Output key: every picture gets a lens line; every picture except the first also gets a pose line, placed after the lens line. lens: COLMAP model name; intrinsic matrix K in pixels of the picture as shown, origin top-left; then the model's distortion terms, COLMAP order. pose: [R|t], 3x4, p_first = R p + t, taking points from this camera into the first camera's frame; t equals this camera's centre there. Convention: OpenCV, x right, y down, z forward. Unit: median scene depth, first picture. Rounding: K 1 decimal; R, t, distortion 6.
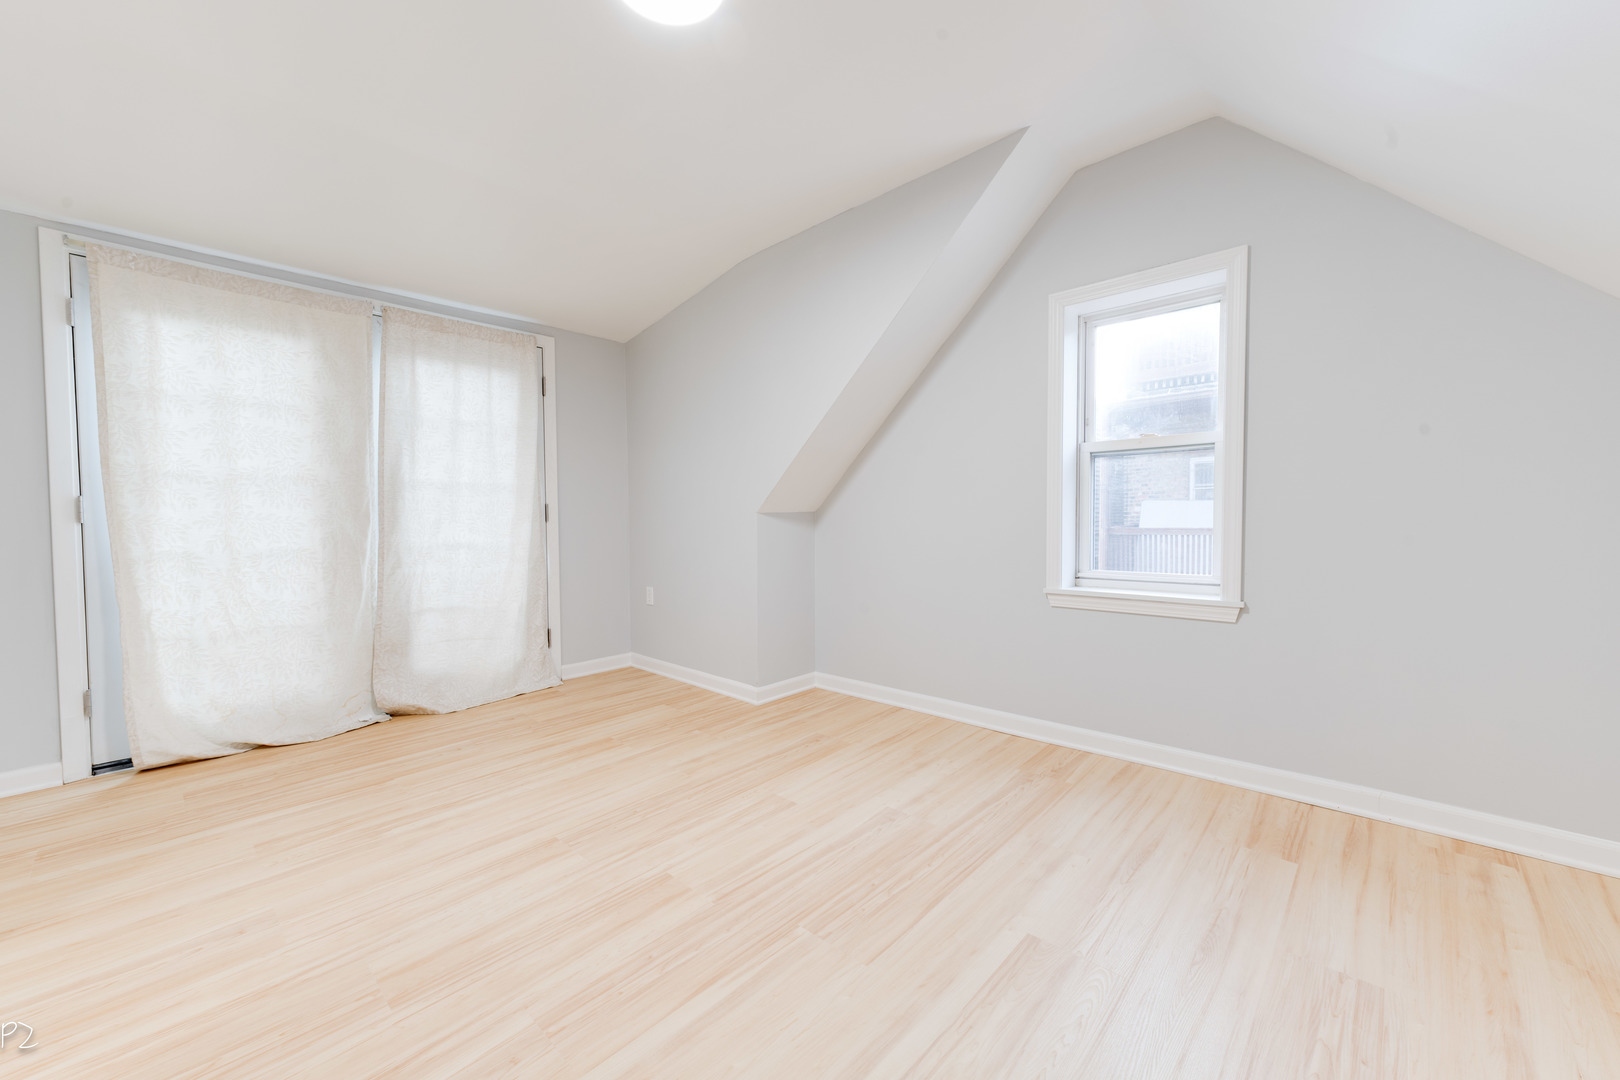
lens RADIAL K [[642.8, 0, 816.1], [0, 642.8, 540.7], [0, 0, 1]] dist [0.006899, -0.000519]
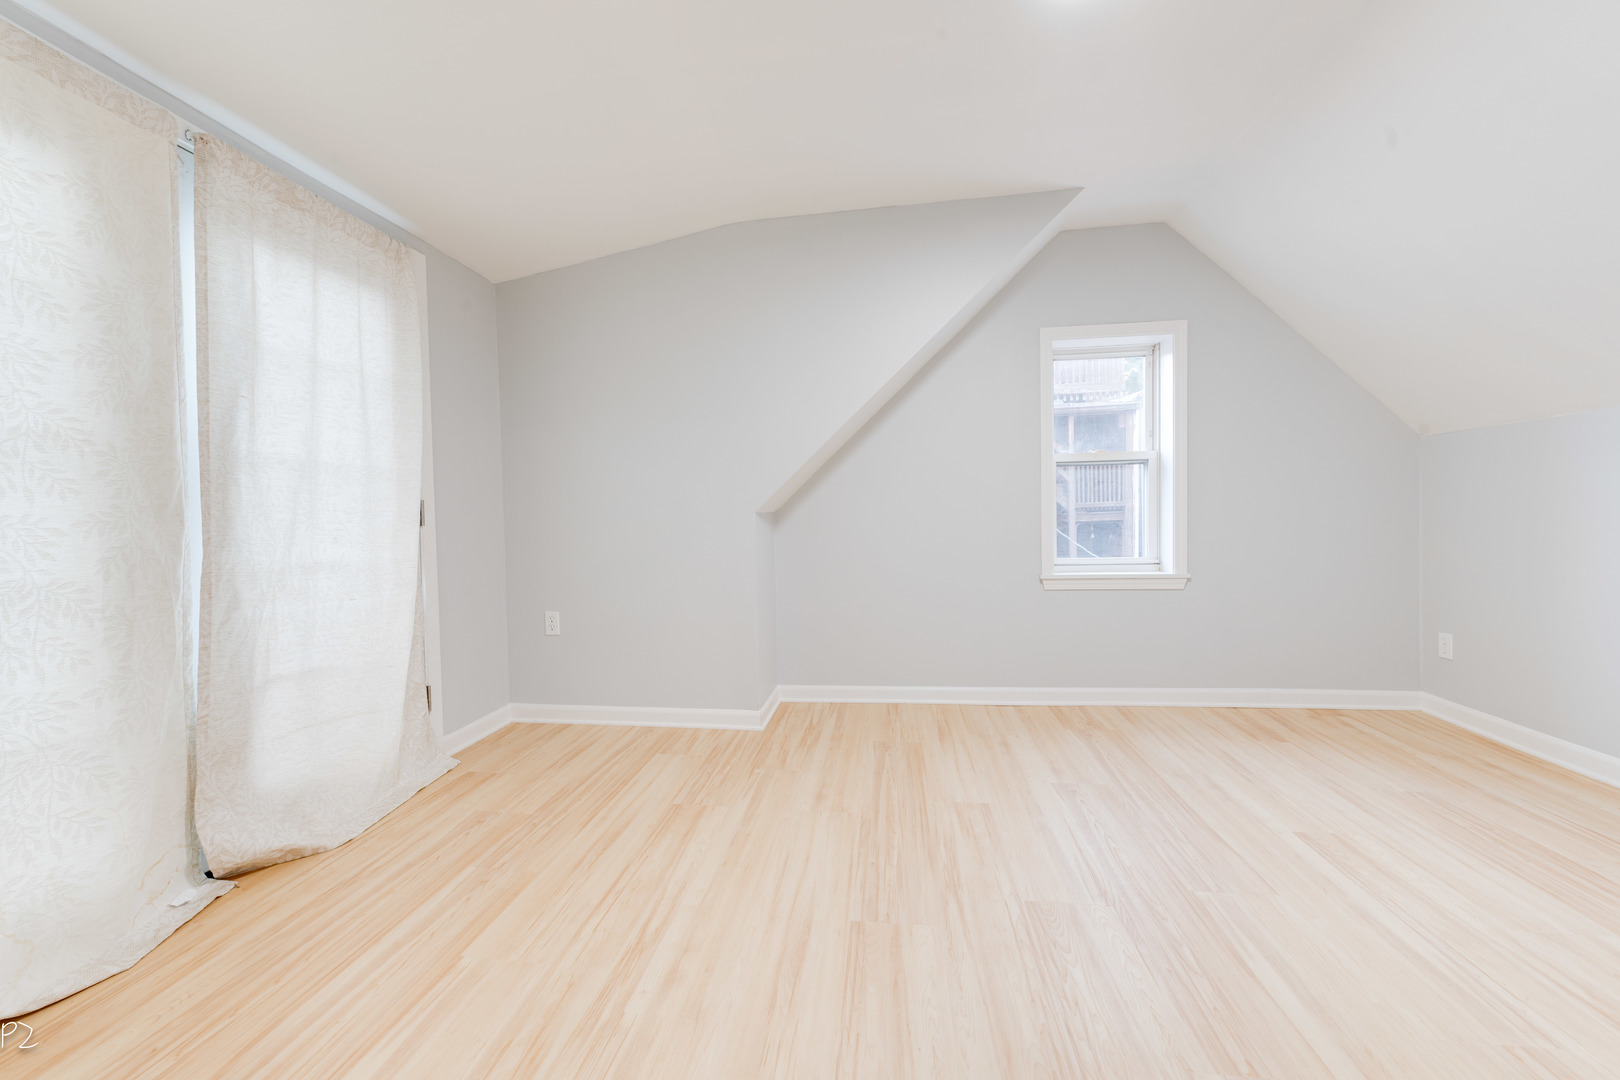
lens RADIAL K [[642.8, 0, 816.1], [0, 642.8, 540.7], [0, 0, 1]] dist [0.006899, -0.000519]
pose [[0.802231, -0.023987, 0.596531, -0.591160], [0.033282, 0.999436, -0.004572, 0.002136], [-0.596085, 0.023521, 0.802577, 0.258494]]
